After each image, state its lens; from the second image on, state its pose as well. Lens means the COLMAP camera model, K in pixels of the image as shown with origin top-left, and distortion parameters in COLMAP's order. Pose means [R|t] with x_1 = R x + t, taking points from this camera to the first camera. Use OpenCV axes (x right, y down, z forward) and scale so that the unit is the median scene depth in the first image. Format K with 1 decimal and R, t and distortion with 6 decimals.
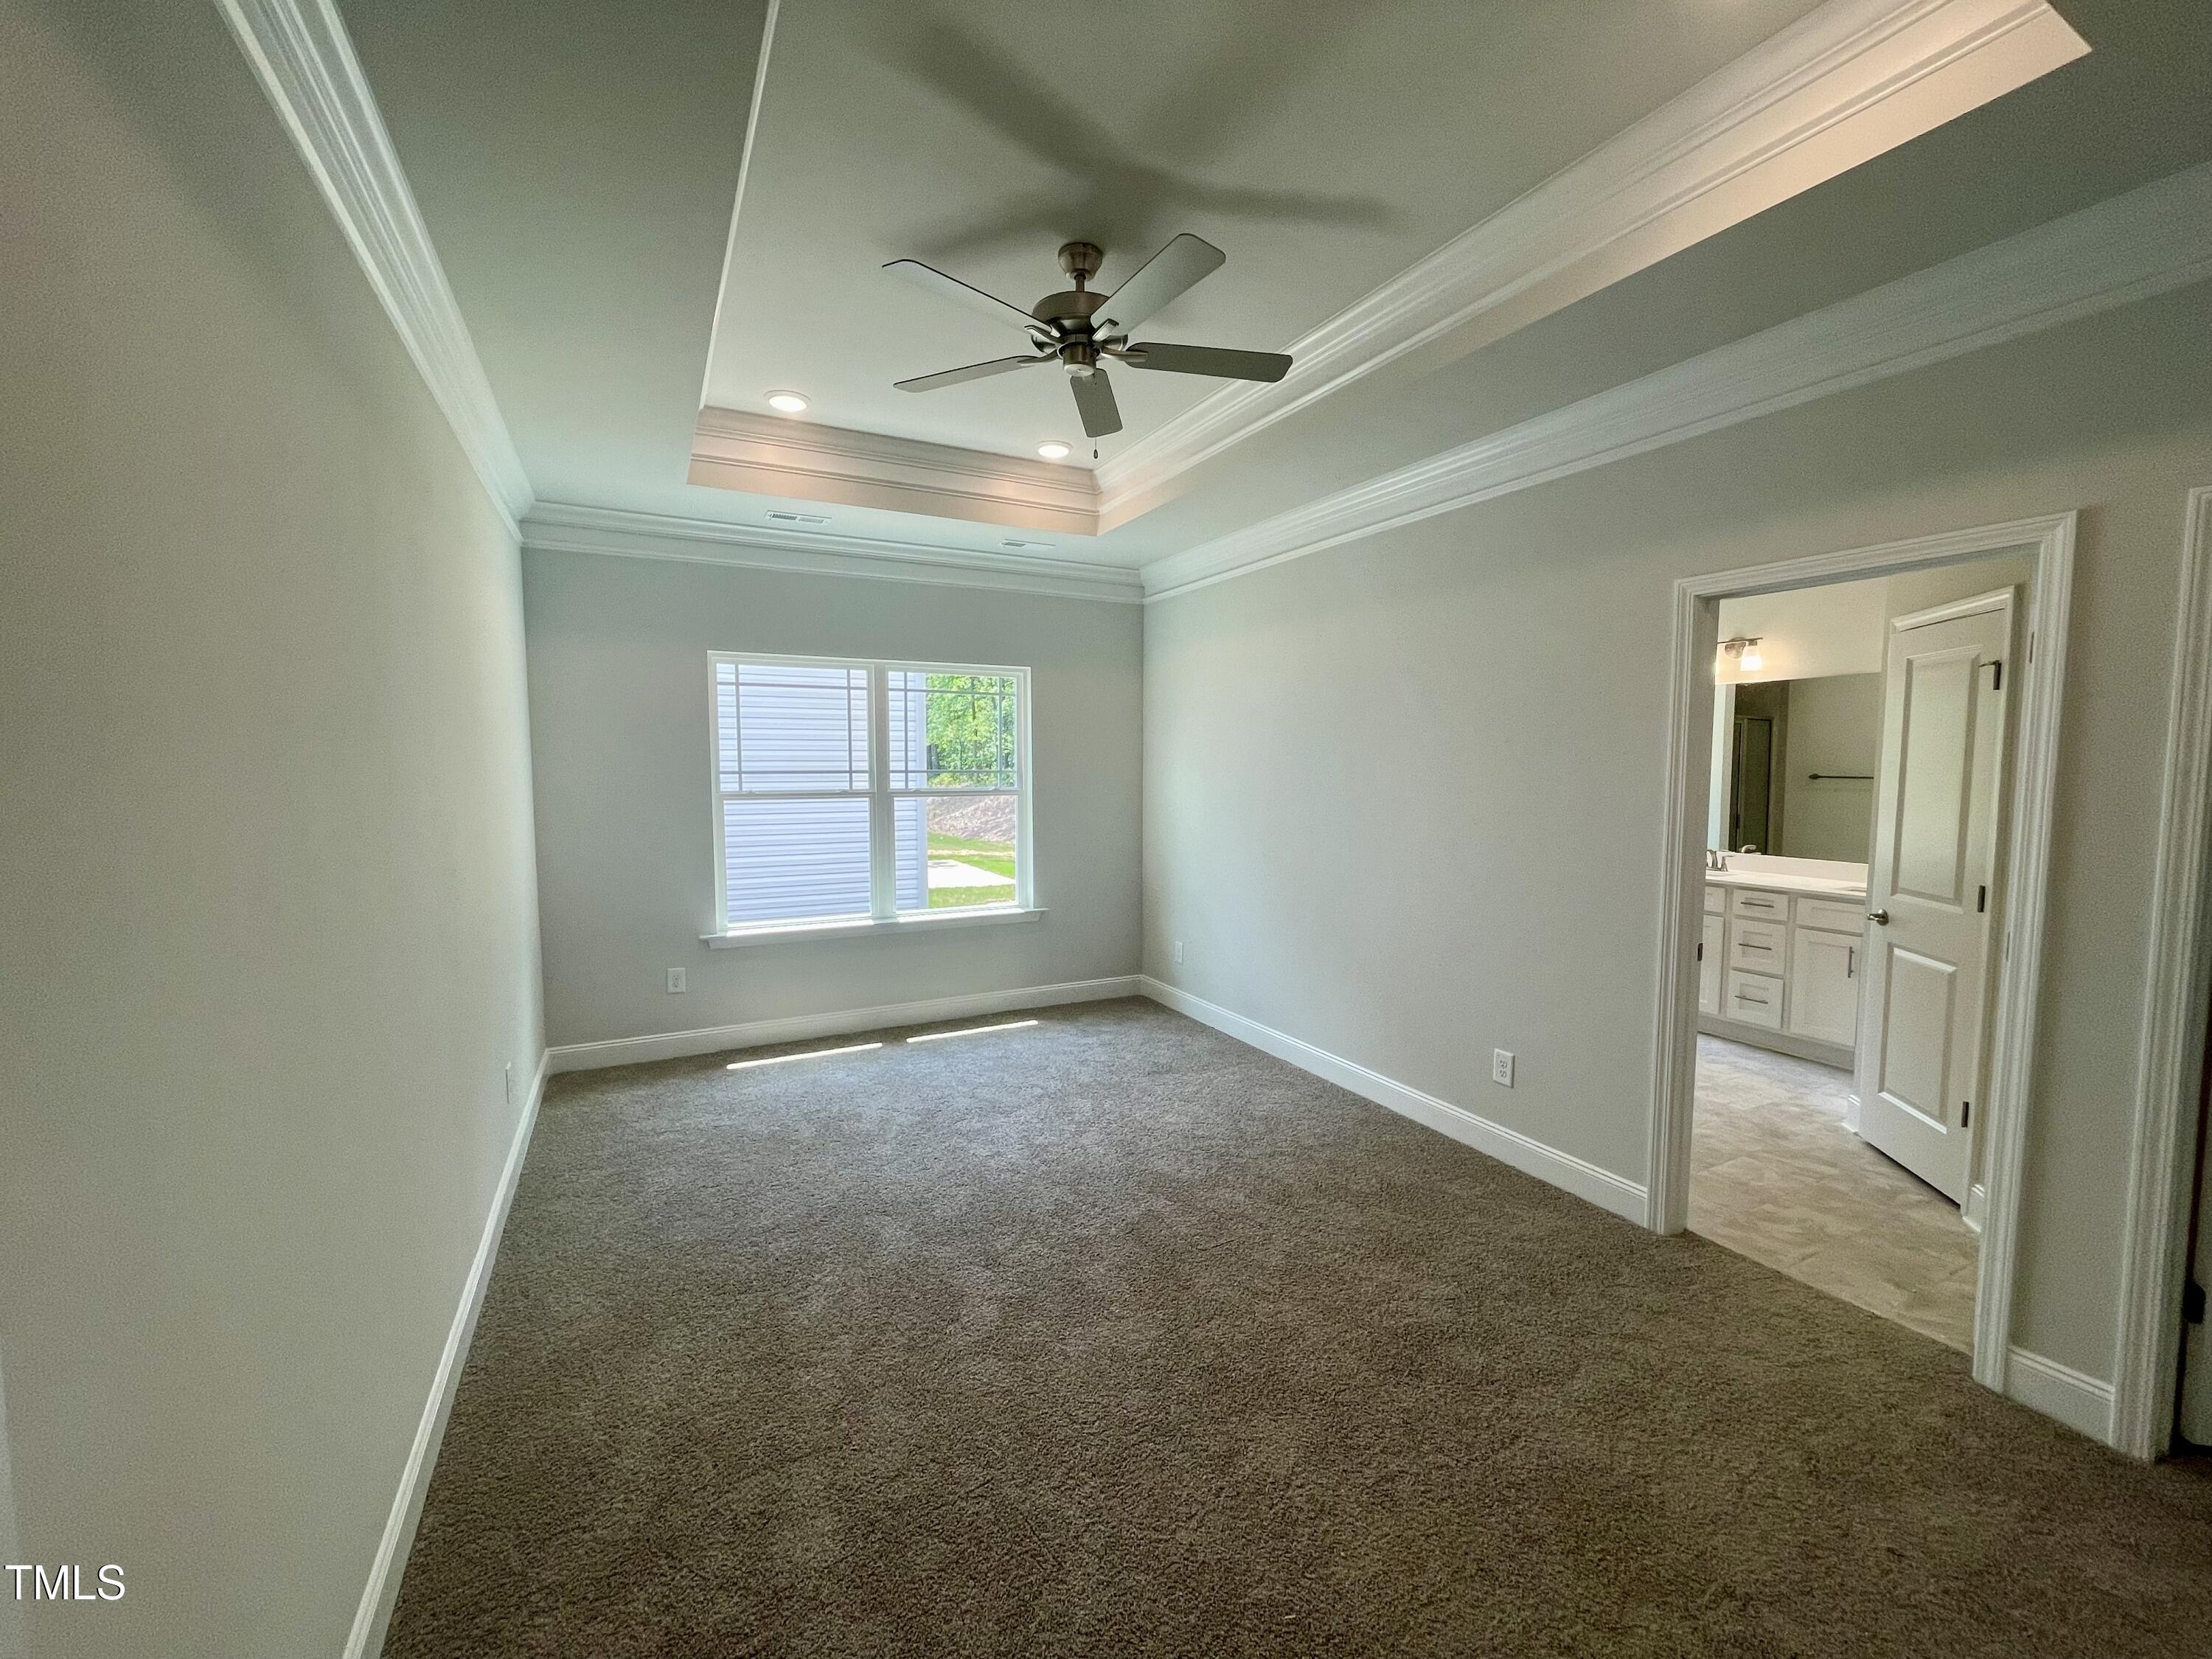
lens RADIAL K [[891.2, 0, 1102.3], [0, 891.2, 826.5], [0, 0, 1]] dist [0.000835, -0.000339]
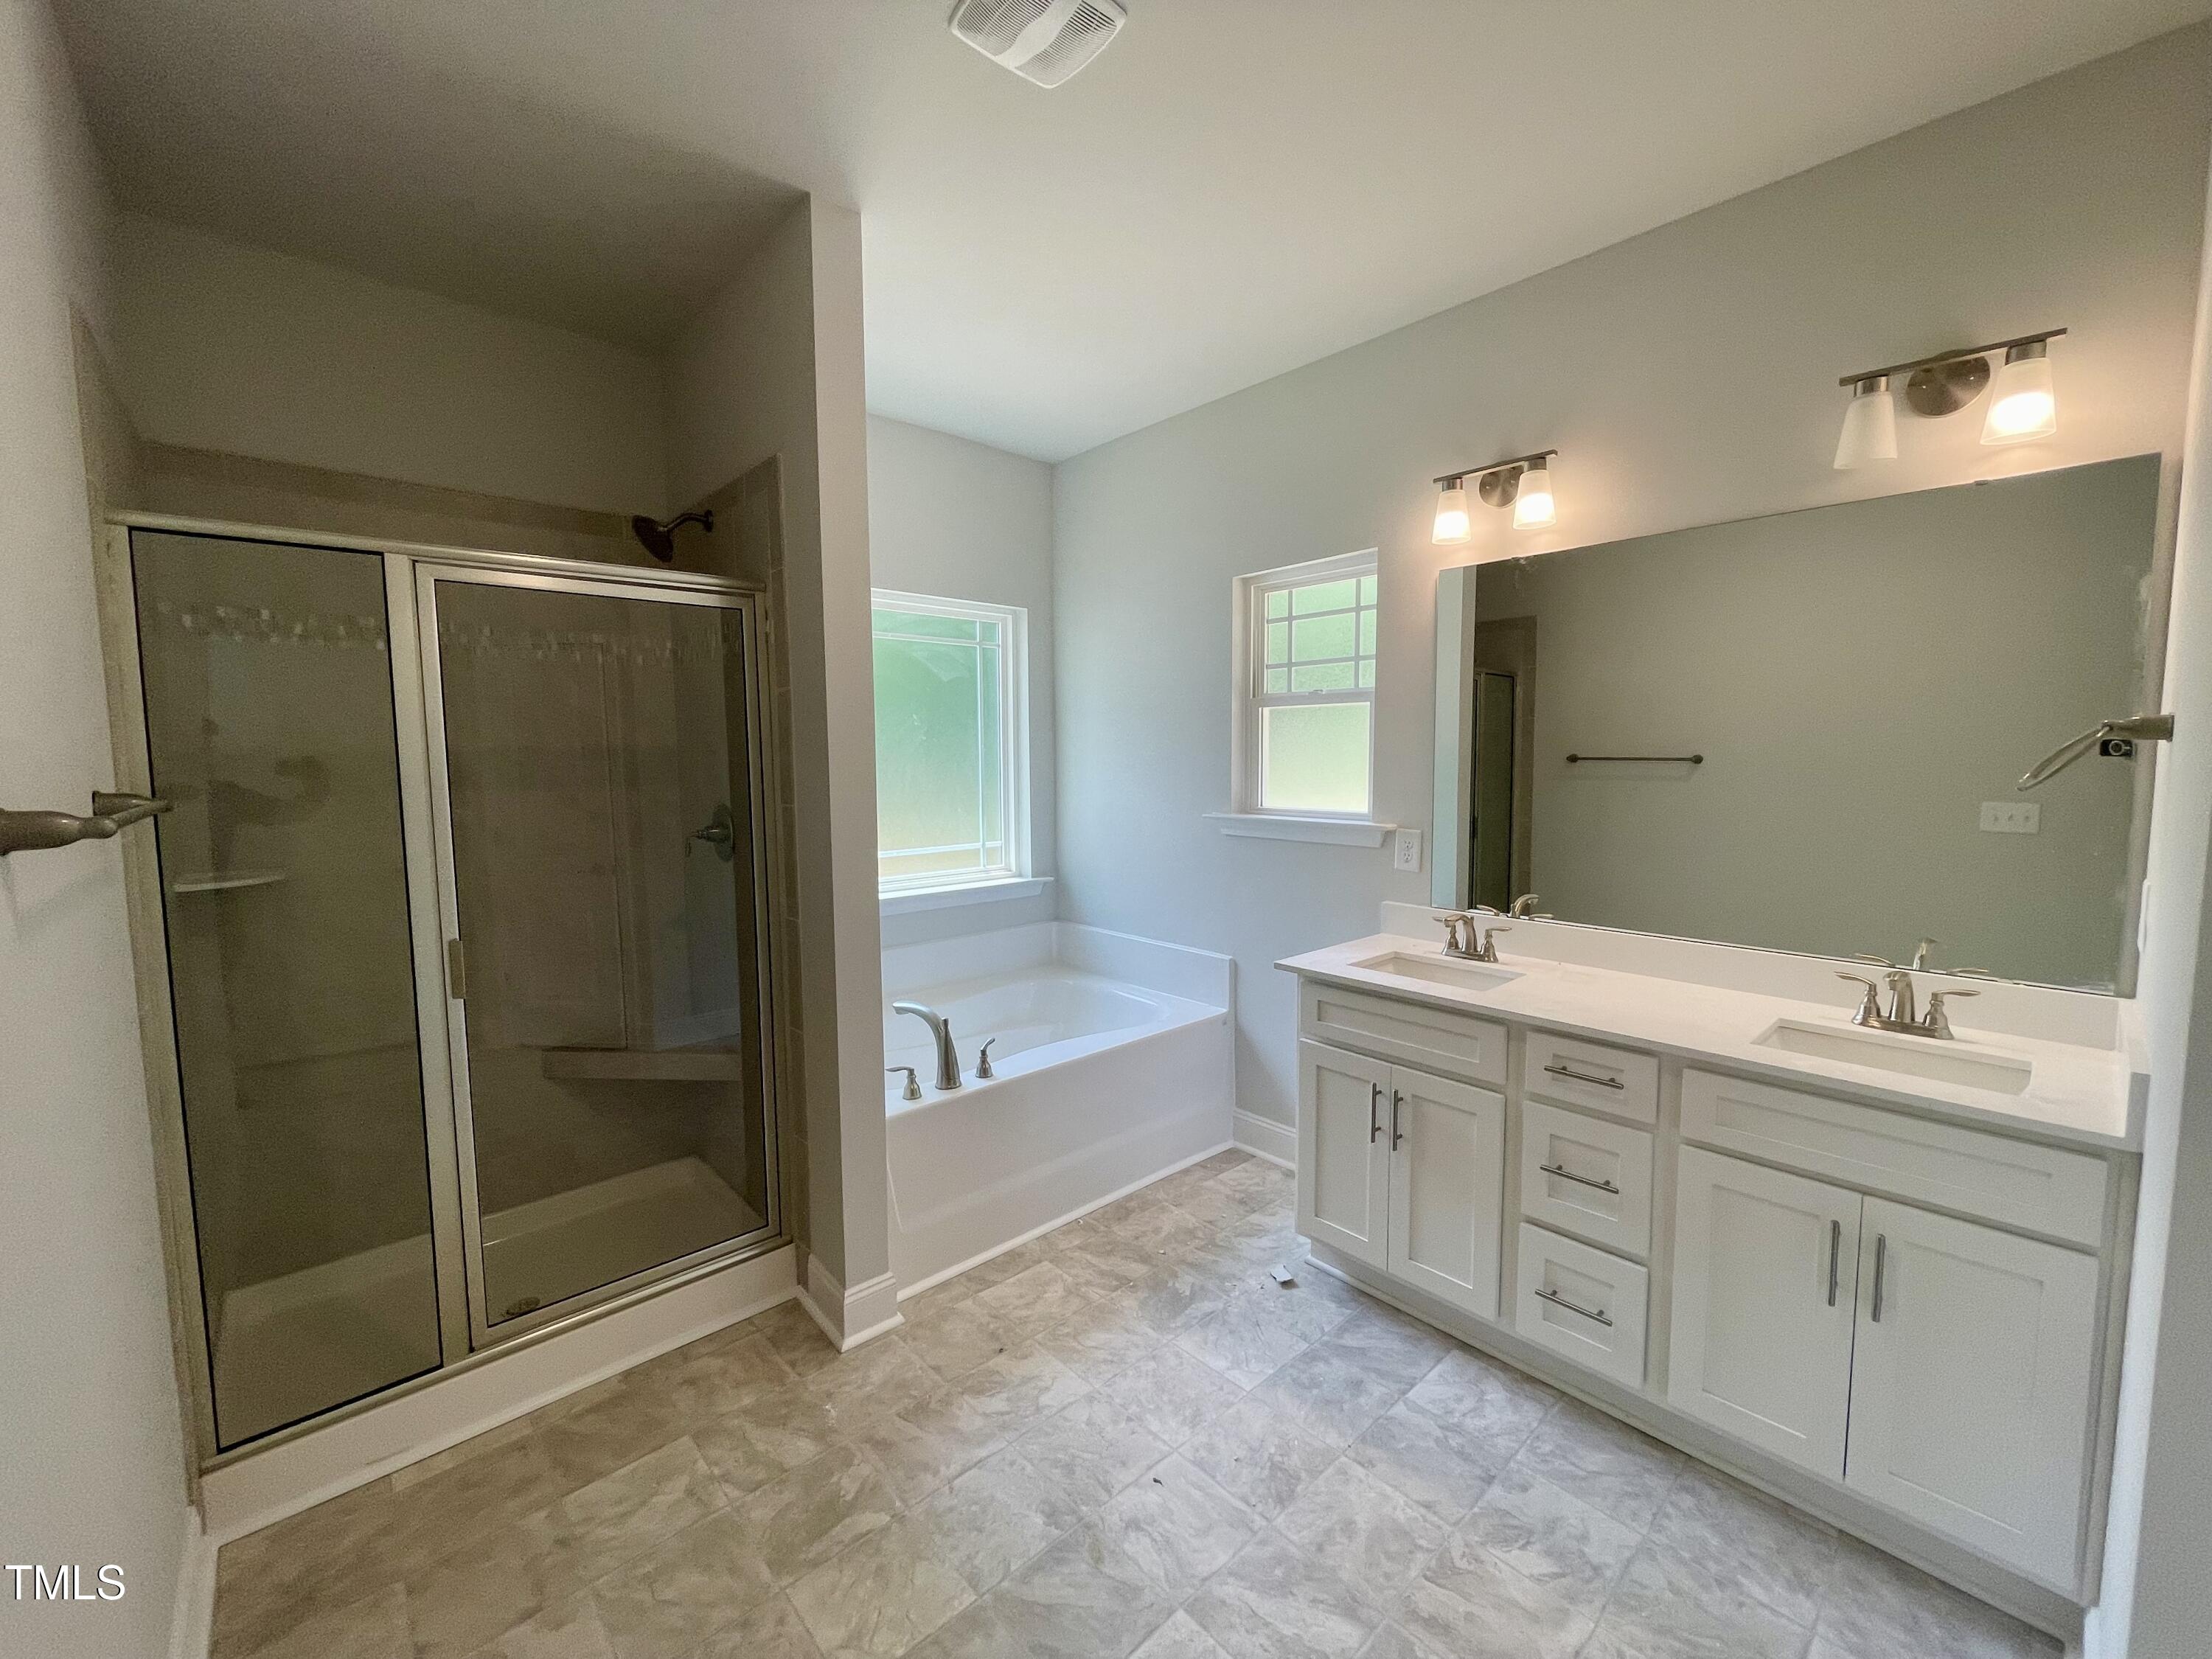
lens RADIAL K [[891.2, 0, 1102.3], [0, 891.2, 826.5], [0, 0, 1]] dist [0.000835, -0.000339]
pose [[0.966643, -0.027539, 0.254643, 0.419129], [0.024679, 0.999591, 0.014420, -0.034416], [-0.254936, -0.007655, 0.966928, 0.655759]]
